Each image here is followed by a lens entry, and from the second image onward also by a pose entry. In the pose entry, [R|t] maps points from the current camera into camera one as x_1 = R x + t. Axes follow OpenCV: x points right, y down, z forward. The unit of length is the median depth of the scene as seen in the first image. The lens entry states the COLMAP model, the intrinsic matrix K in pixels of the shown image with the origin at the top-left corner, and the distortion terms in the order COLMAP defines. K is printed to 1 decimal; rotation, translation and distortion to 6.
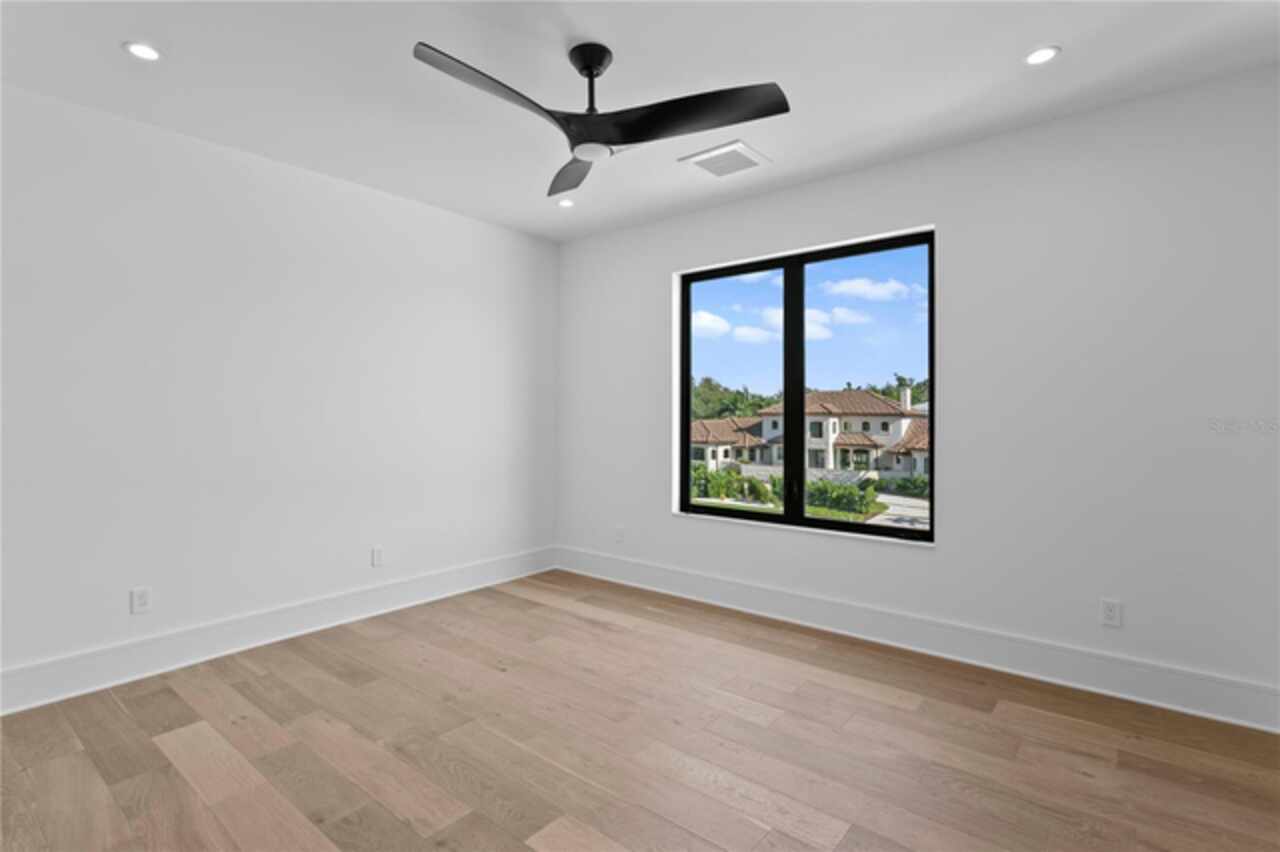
lens RADIAL K [[603.4, 0, 640.7], [0, 603.4, 423.8], [0, 0, 1]] dist [0.001408, -0.000172]
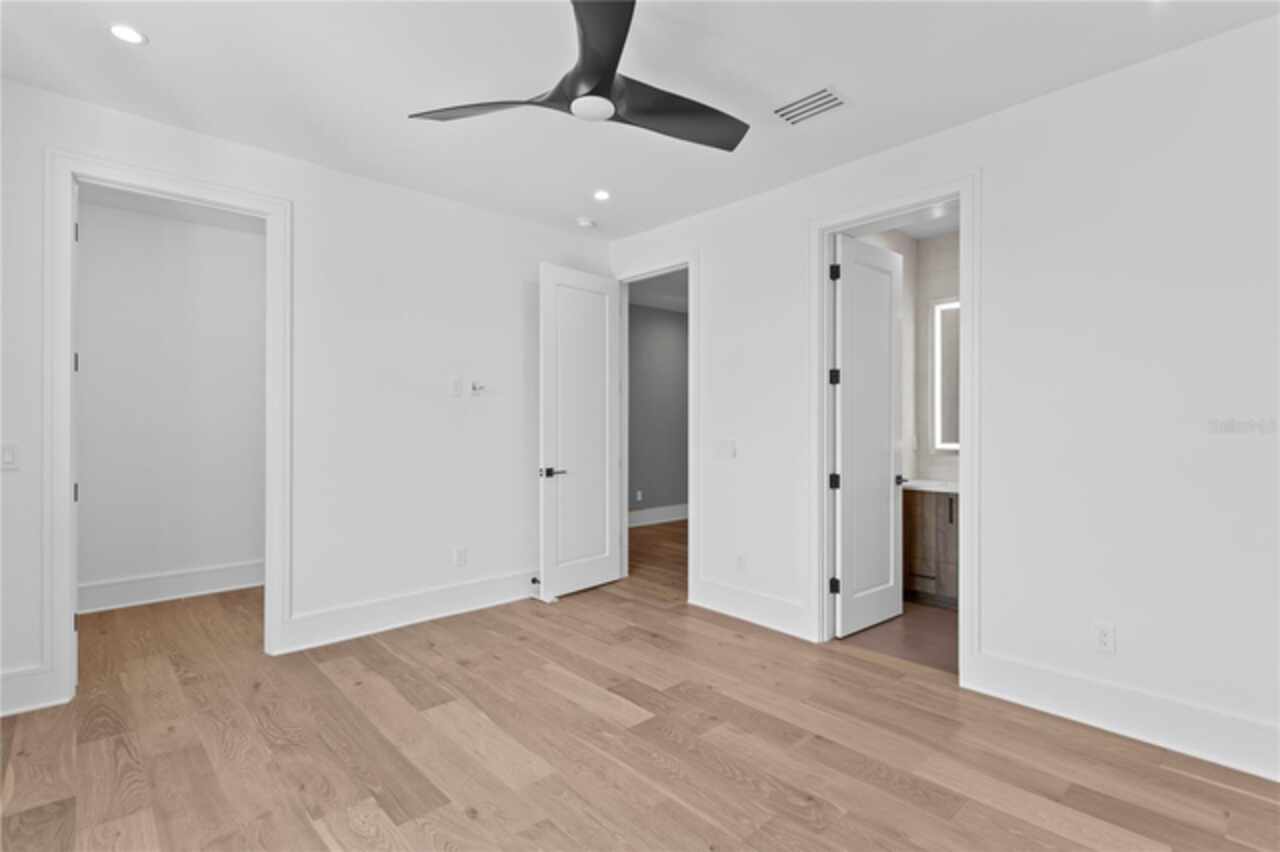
lens RADIAL K [[603.4, 0, 642.8], [0, 603.4, 432.1], [0, 0, 1]] dist [0.001408, -0.000172]
pose [[-0.990981, -0.002487, 0.133978, -0.286048], [-0.001894, 0.999988, 0.004553, 0.012491], [-0.133987, 0.004258, -0.990974, 1.955927]]
